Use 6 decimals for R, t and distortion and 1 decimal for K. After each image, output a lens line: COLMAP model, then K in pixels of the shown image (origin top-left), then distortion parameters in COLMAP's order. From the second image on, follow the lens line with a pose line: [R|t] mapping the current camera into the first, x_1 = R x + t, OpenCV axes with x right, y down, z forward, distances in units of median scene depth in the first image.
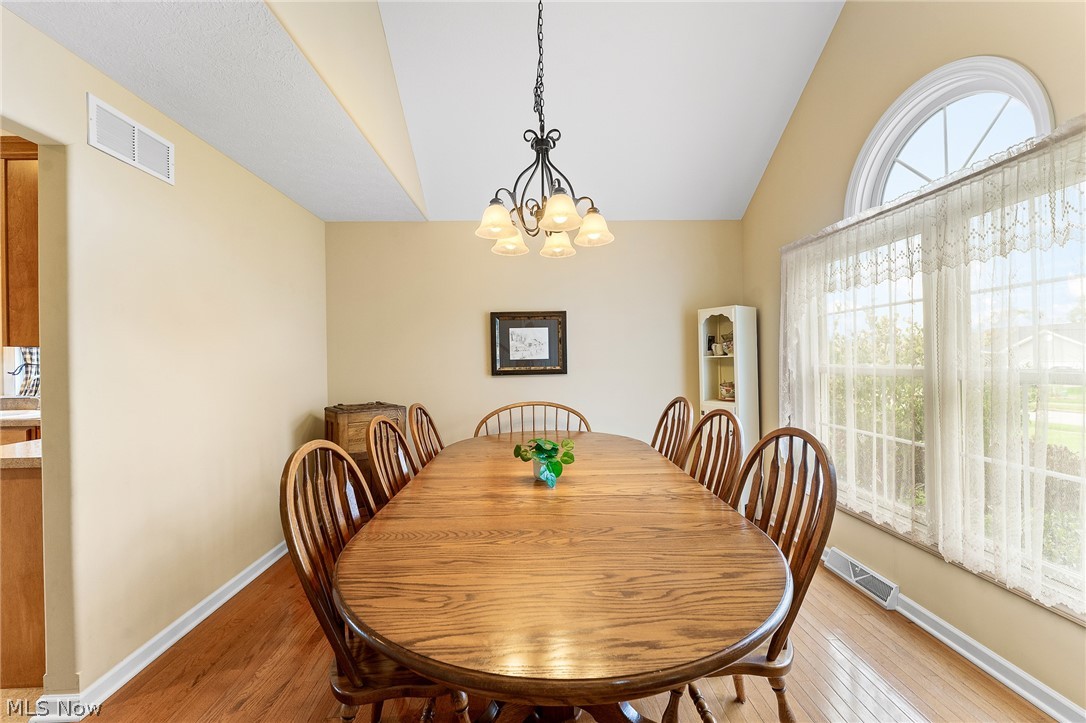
lens RADIAL K [[432.6, 0, 545.8], [0, 432.6, 361.2], [0, 0, 1]] dist [-0.002669, -0.000266]
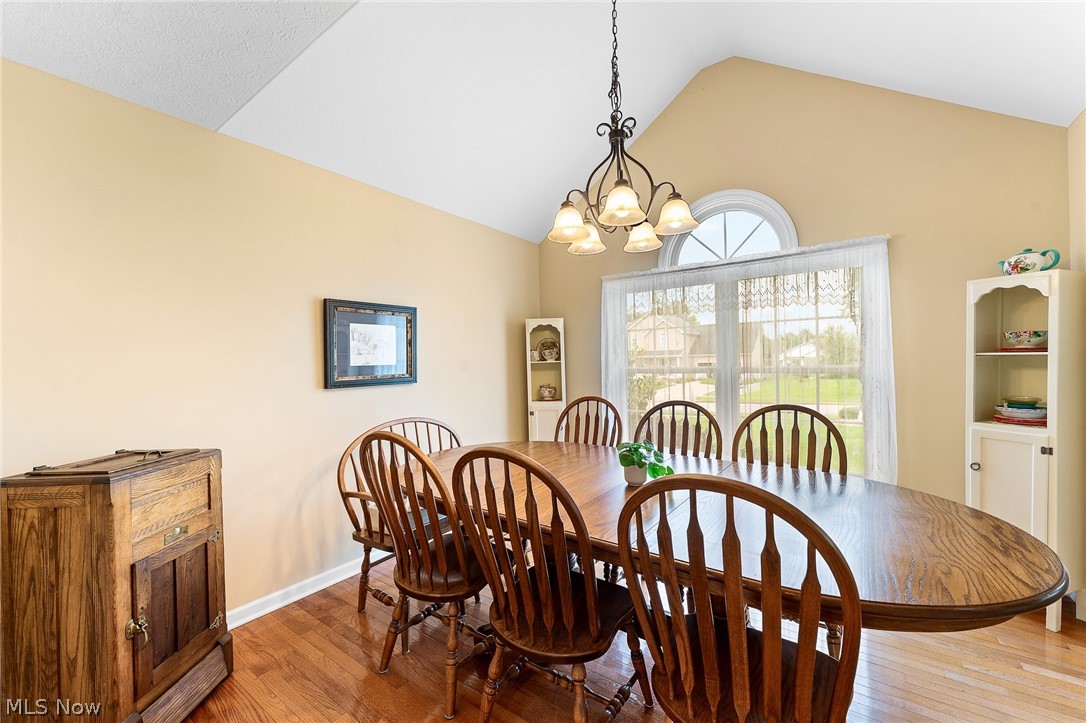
lens RADIAL K [[432.6, 0, 541.5], [0, 432.6, 363.8], [0, 0, 1]] dist [-0.002669, -0.000266]
pose [[0.606322, -0.000272, 0.795219, -0.469435], [0.014304, 0.999842, -0.010564, 0.005088], [-0.795090, 0.017781, 0.606230, 0.302254]]
